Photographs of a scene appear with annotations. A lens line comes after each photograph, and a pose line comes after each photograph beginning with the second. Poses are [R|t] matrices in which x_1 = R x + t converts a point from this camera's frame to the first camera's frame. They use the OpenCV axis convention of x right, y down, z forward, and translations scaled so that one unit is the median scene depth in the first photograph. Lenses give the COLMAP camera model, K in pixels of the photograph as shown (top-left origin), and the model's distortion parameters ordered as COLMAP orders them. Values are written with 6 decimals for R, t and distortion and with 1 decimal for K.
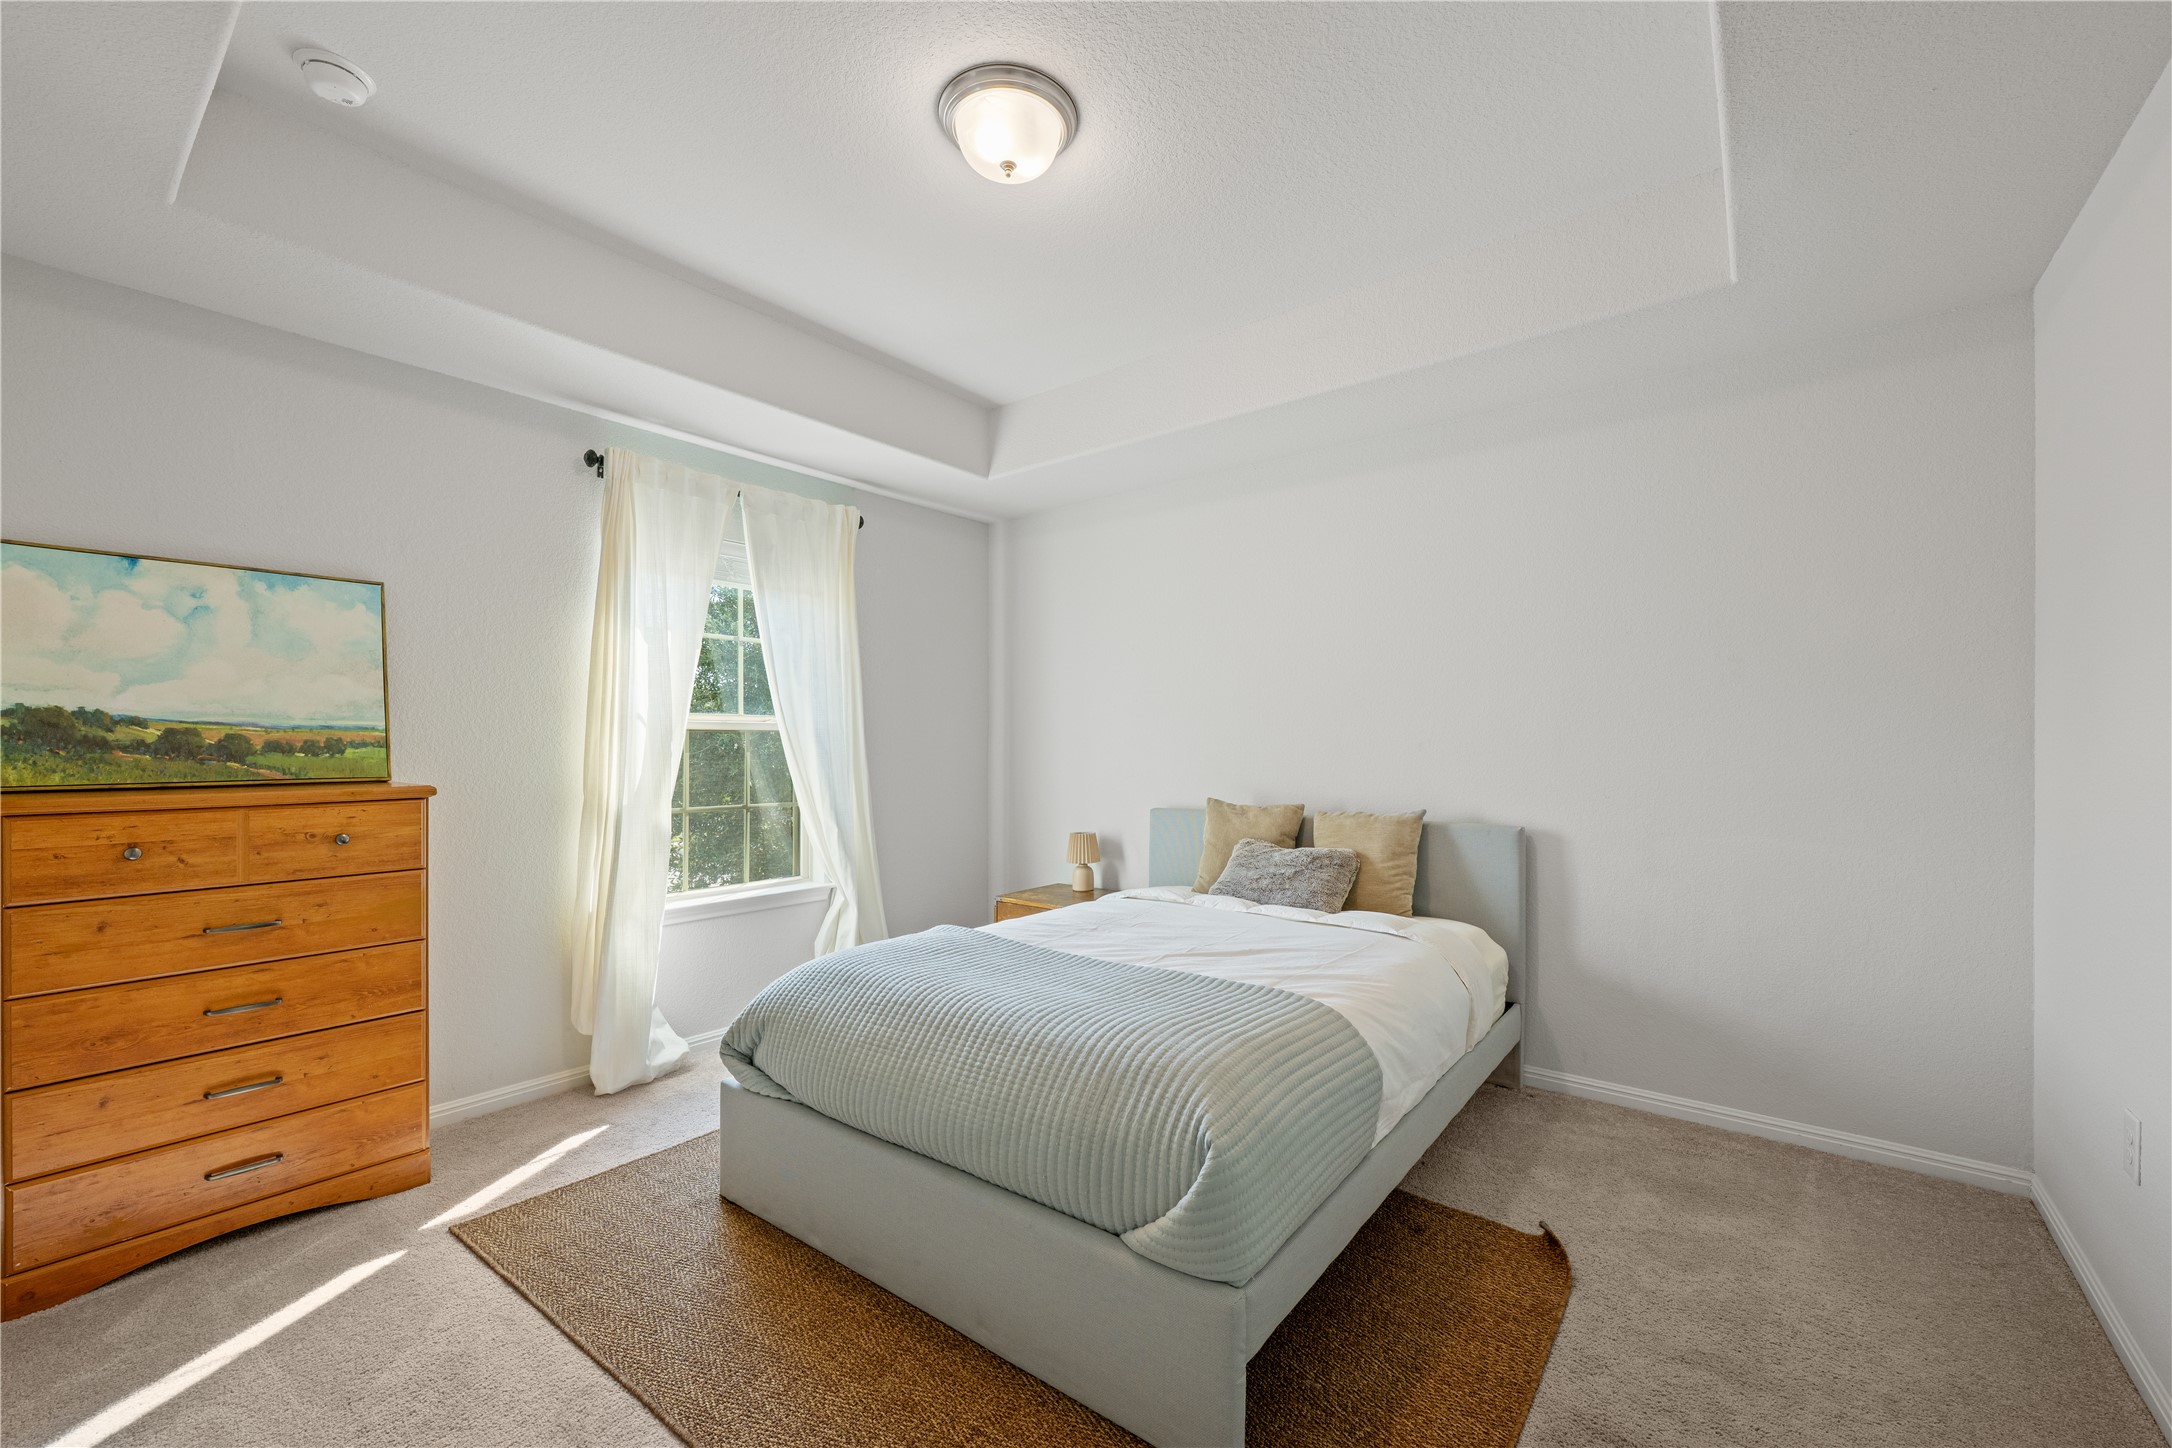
lens RADIAL K [[886.5, 0, 1084.6], [0, 886.5, 742.3], [0, 0, 1]] dist [0.000201, 0.000034]
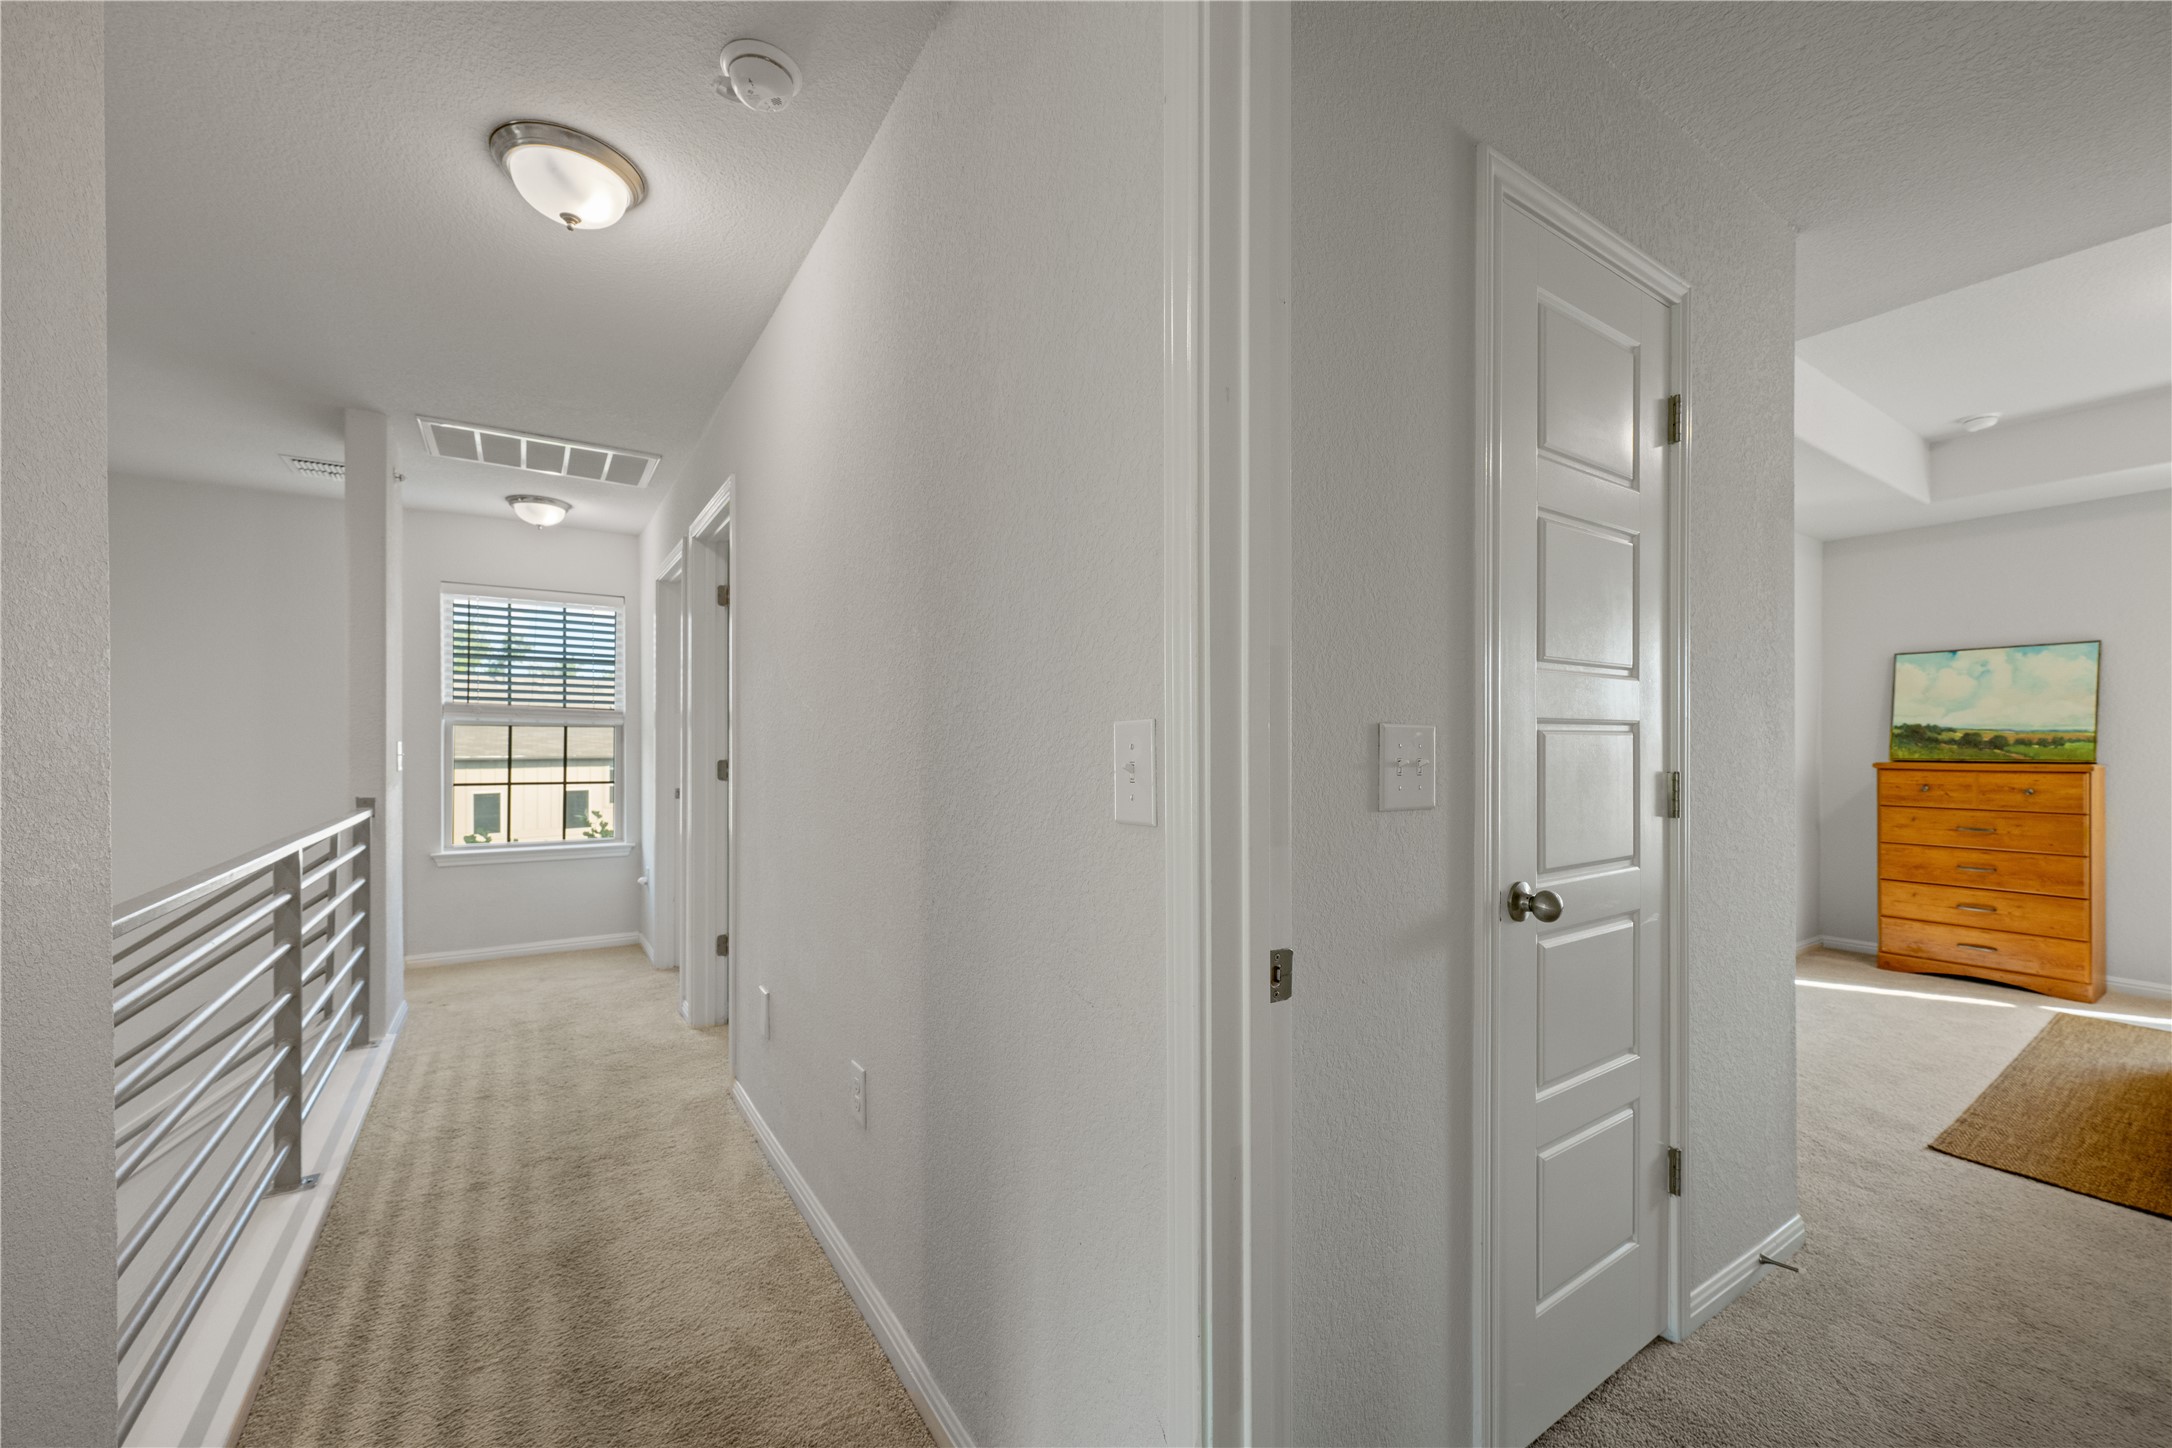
lens RADIAL K [[849.2, 0, 1093.9], [0, 849.2, 740.4], [0, 0, 1]] dist [0.001162, -0.004285]
pose [[-0.313717, -0.001493, -0.949515, 1.447935], [0.000506, 0.999998, -0.001740, 0.004261], [0.949517, -0.001027, -0.313715, -0.298705]]
